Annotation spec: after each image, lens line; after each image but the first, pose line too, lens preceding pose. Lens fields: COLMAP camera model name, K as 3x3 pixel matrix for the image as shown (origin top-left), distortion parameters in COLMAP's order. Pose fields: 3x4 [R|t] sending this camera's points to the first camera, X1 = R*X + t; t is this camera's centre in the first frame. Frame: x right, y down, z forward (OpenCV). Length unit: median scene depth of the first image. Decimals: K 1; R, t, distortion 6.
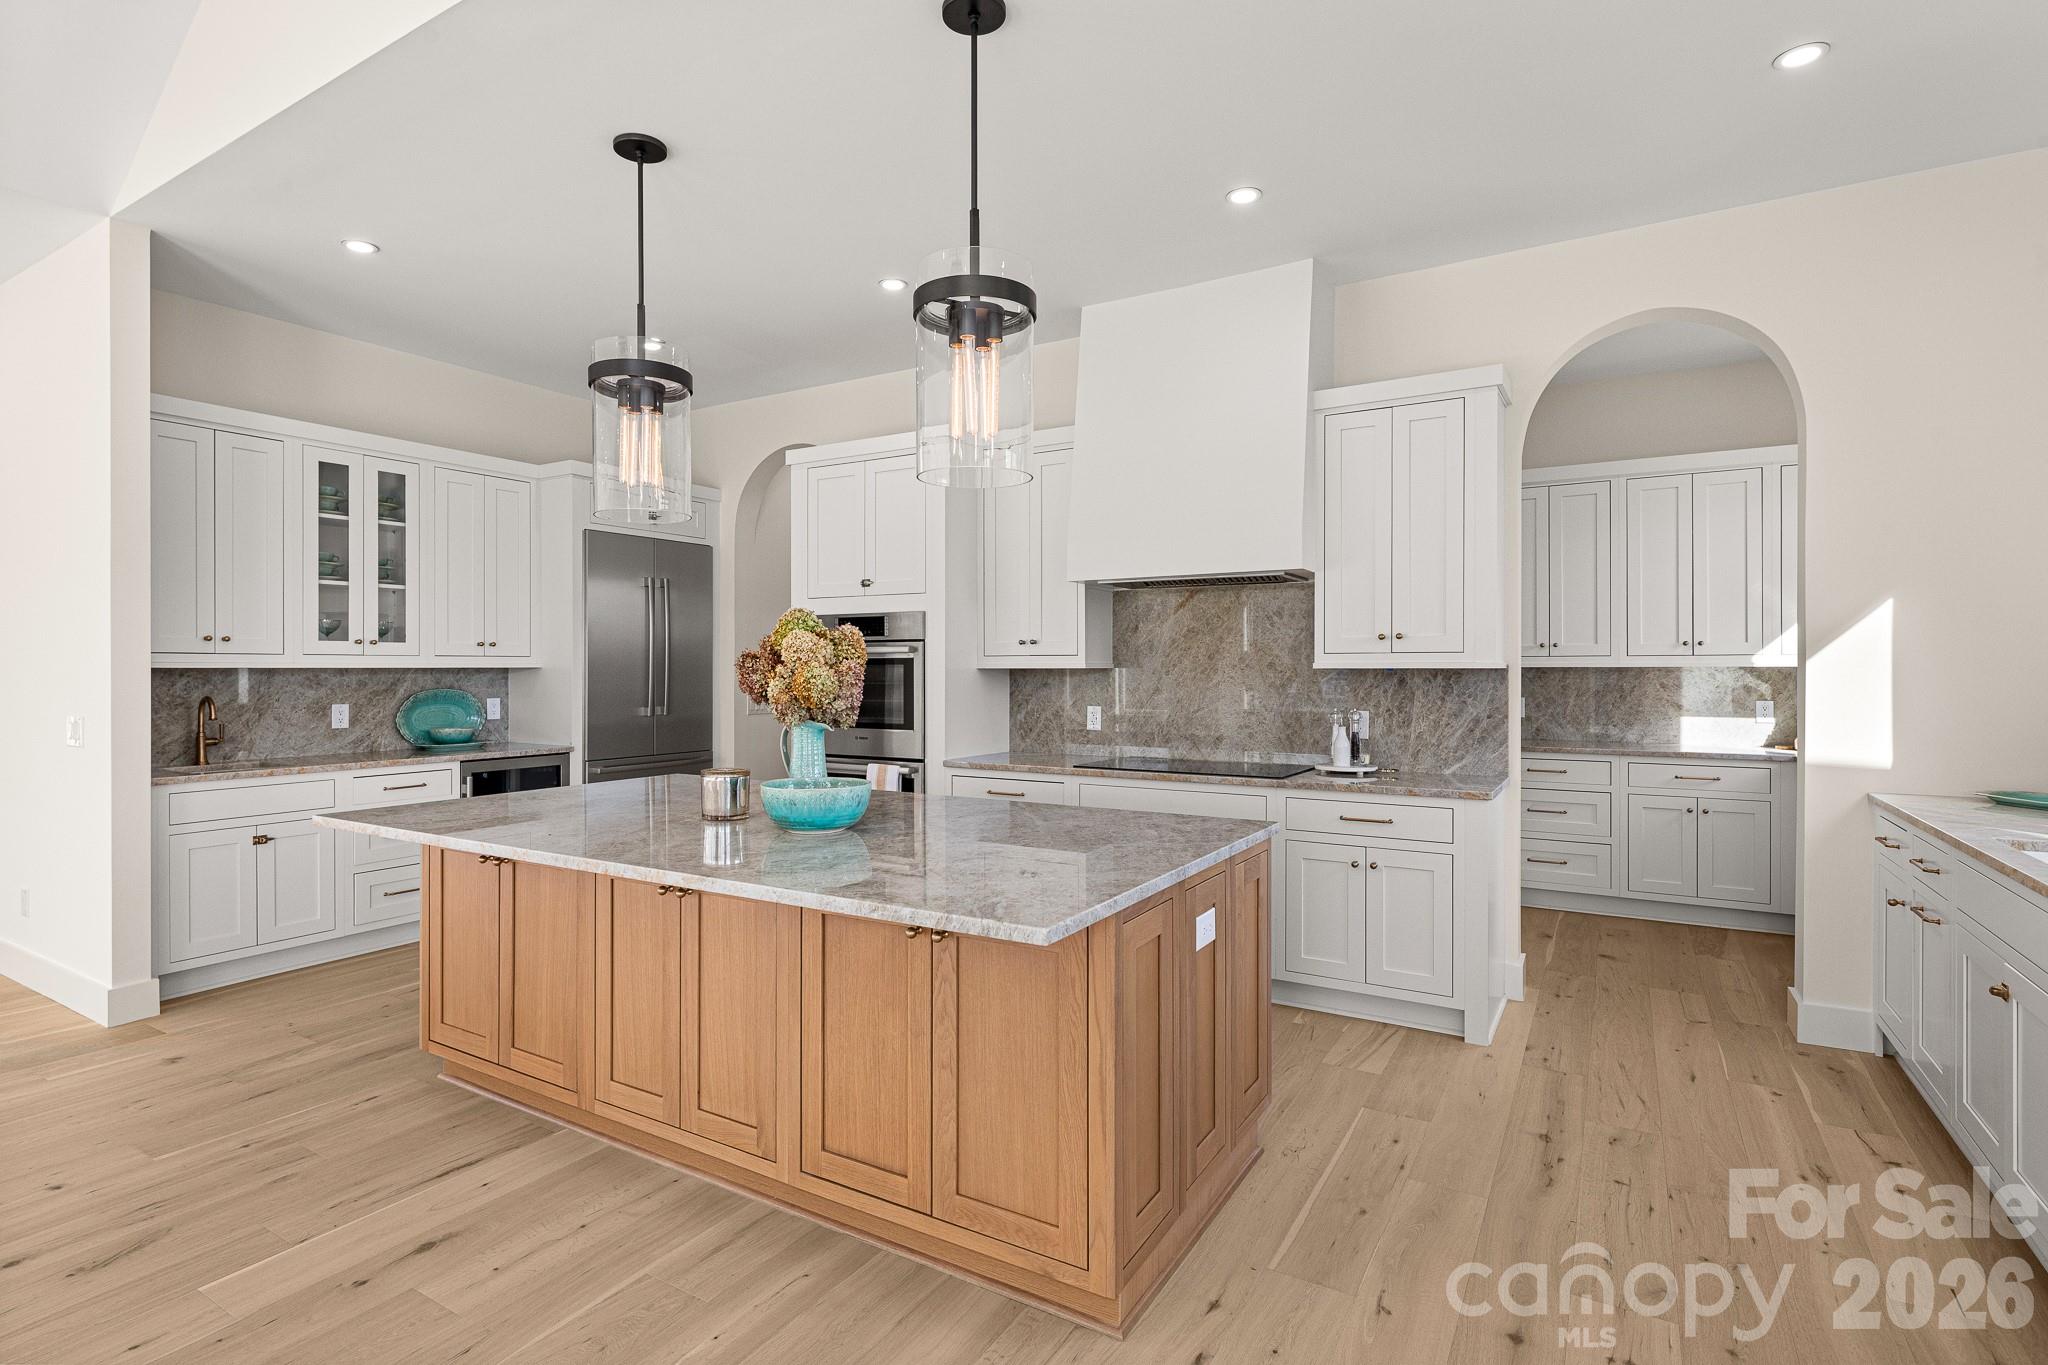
lens RADIAL K [[1001.0, 0, 1012.6], [0, 1001.0, 669.1], [0, 0, 1]] dist [0.007857, -0.005170]
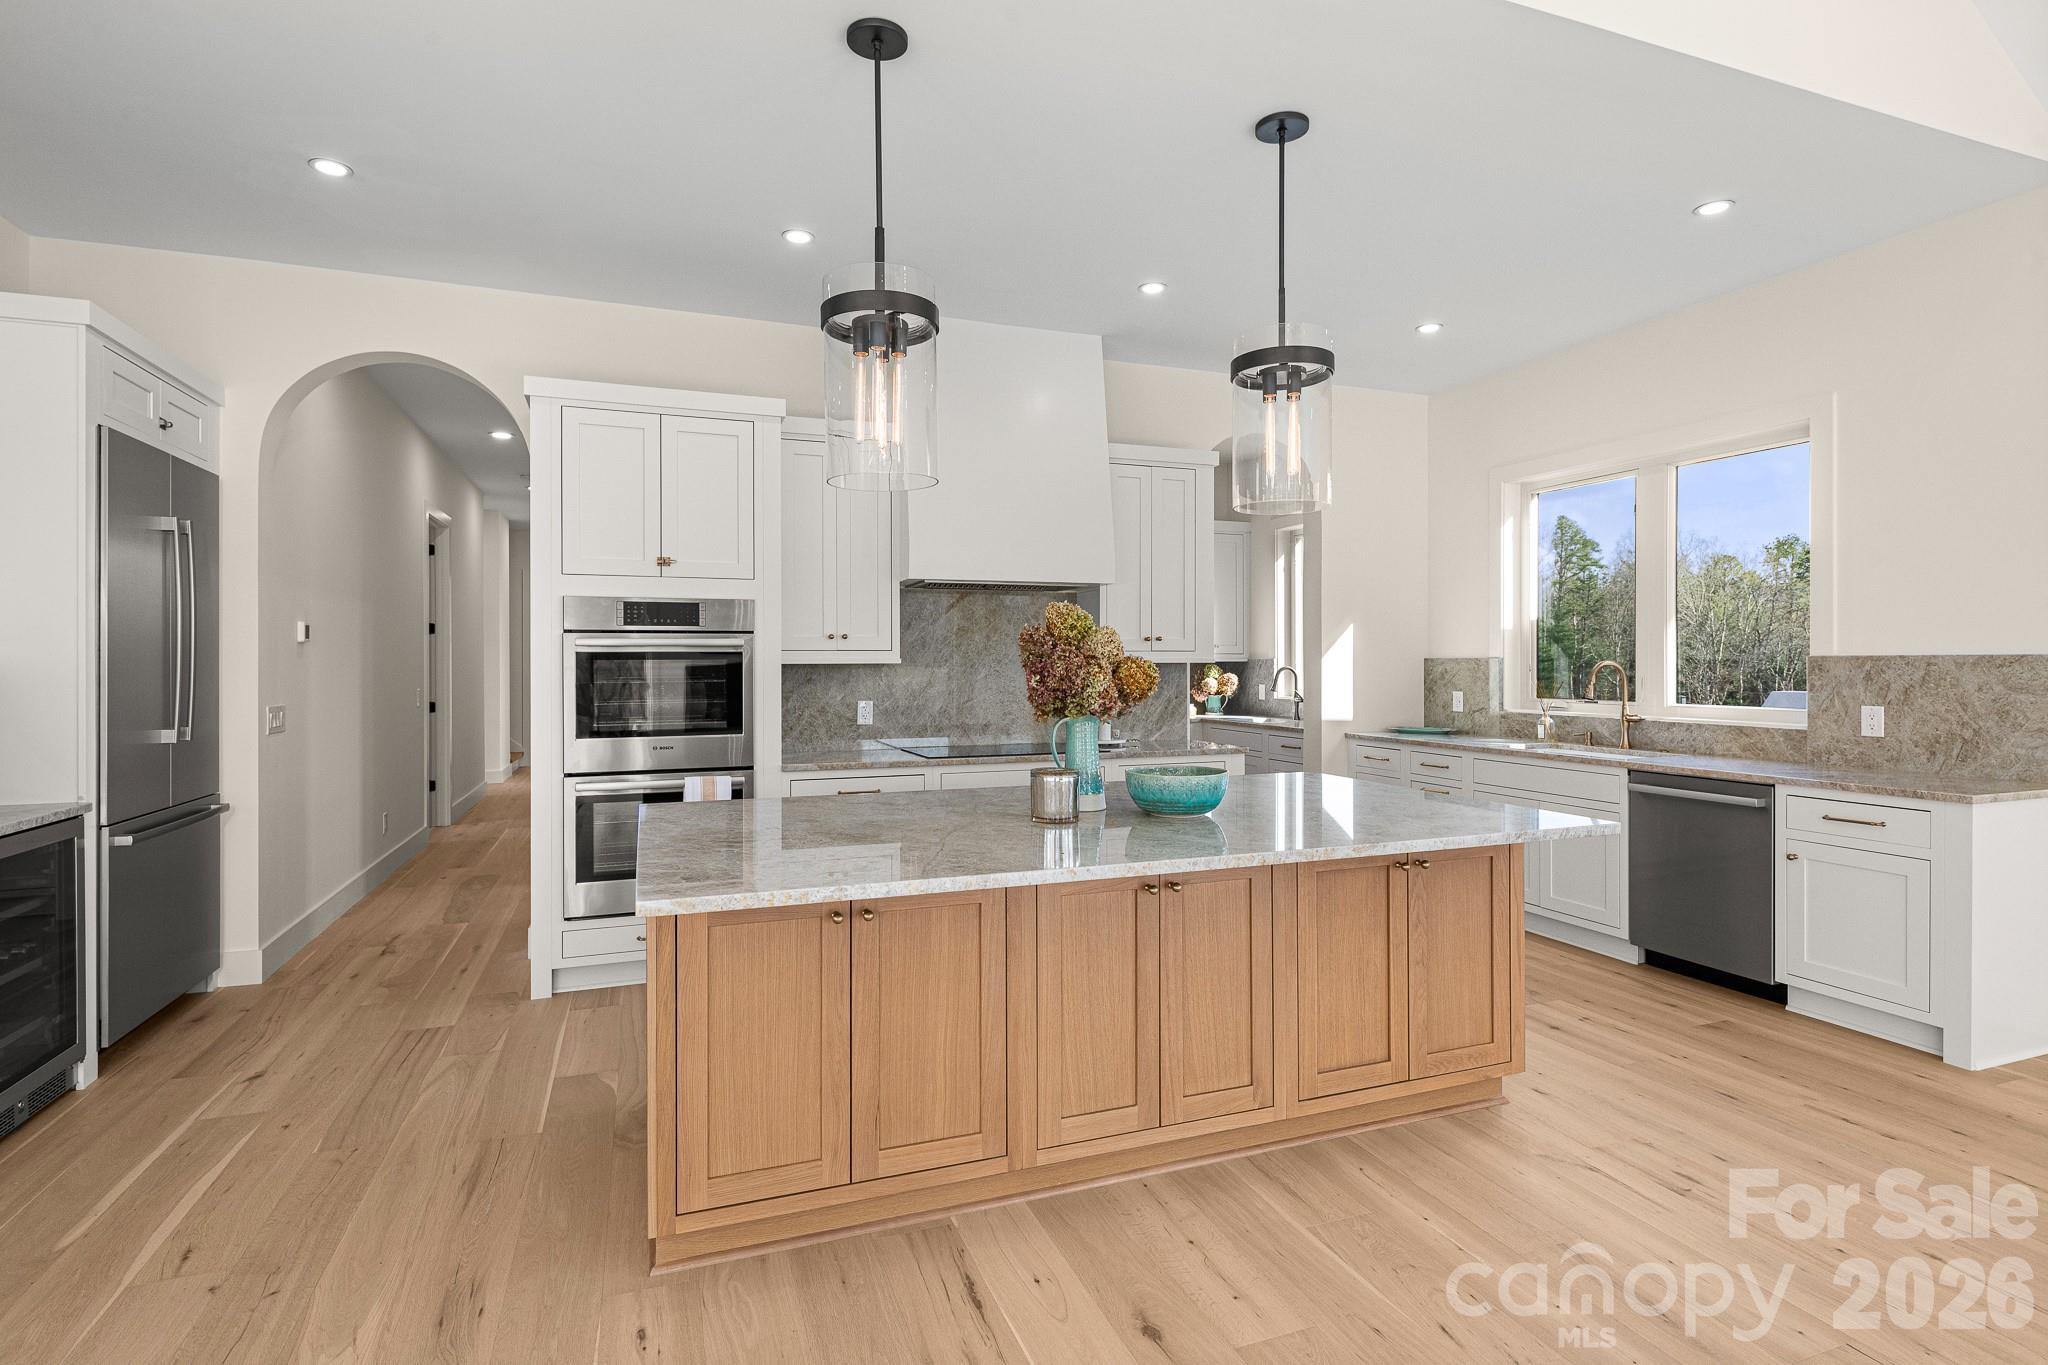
lens RADIAL K [[1001.0, 0, 1009.9], [0, 1001.0, 664.6], [0, 0, 1]] dist [0.007857, -0.005170]
pose [[0.619006, -0.003083, 0.785380, -0.650663], [0.003333, 0.999994, 0.001299, -0.000384], [-0.785379, 0.001814, 0.619012, 0.272075]]
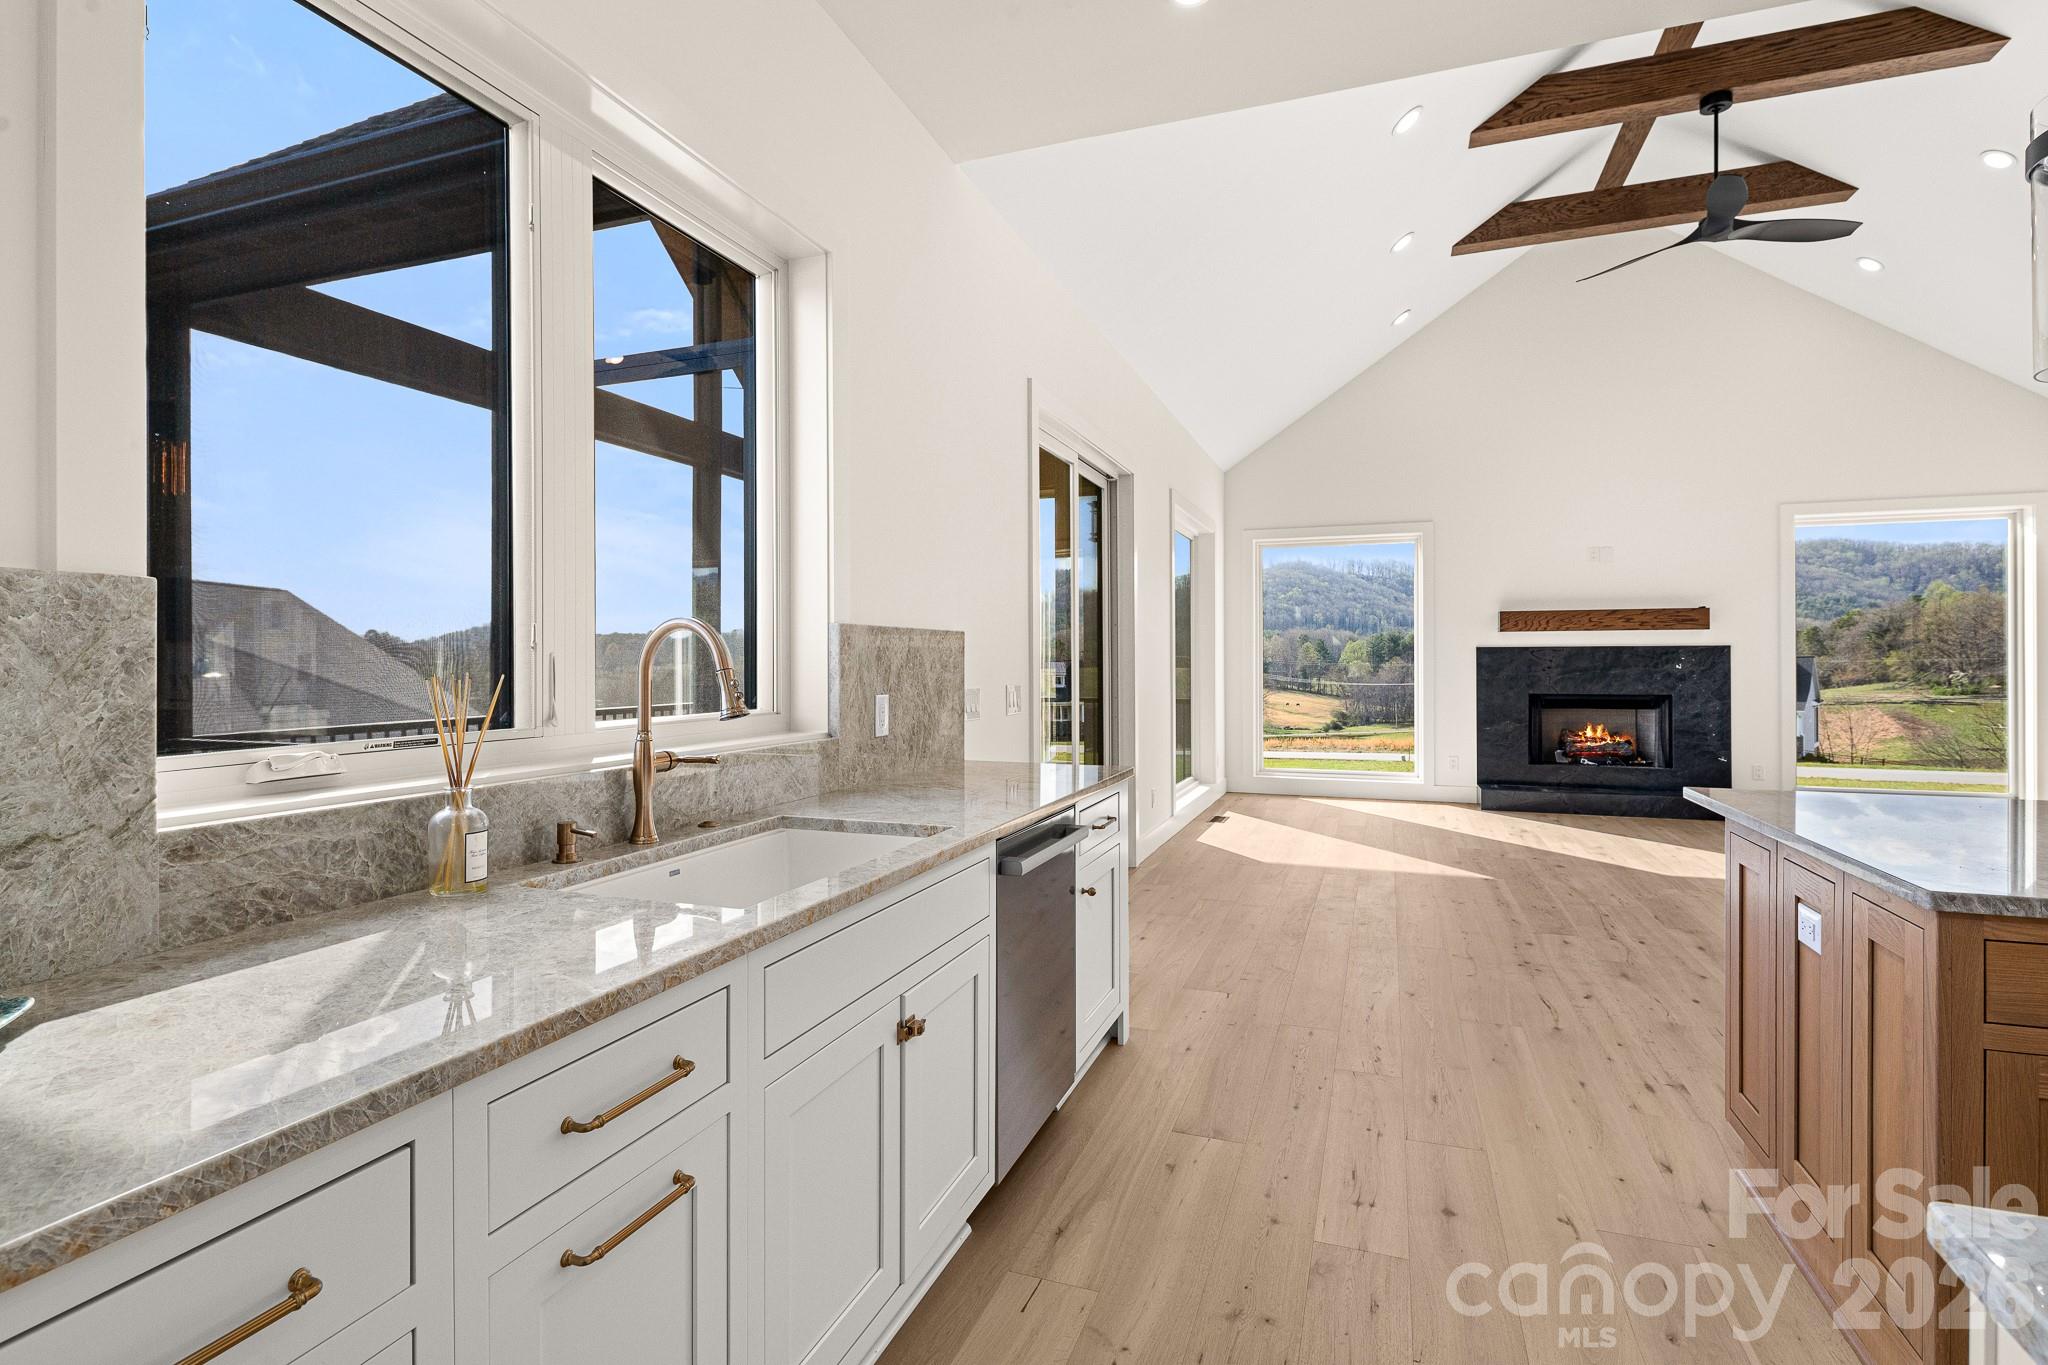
lens RADIAL K [[1001.0, 0, 1005.6], [0, 1001.0, 663.5], [0, 0, 1]] dist [0.007857, -0.005170]
pose [[-0.981835, 0.004074, -0.189693, 0.502266], [0.003391, 0.999987, 0.003925, 0.016527], [0.189707, 0.003210, -0.981836, 0.845975]]
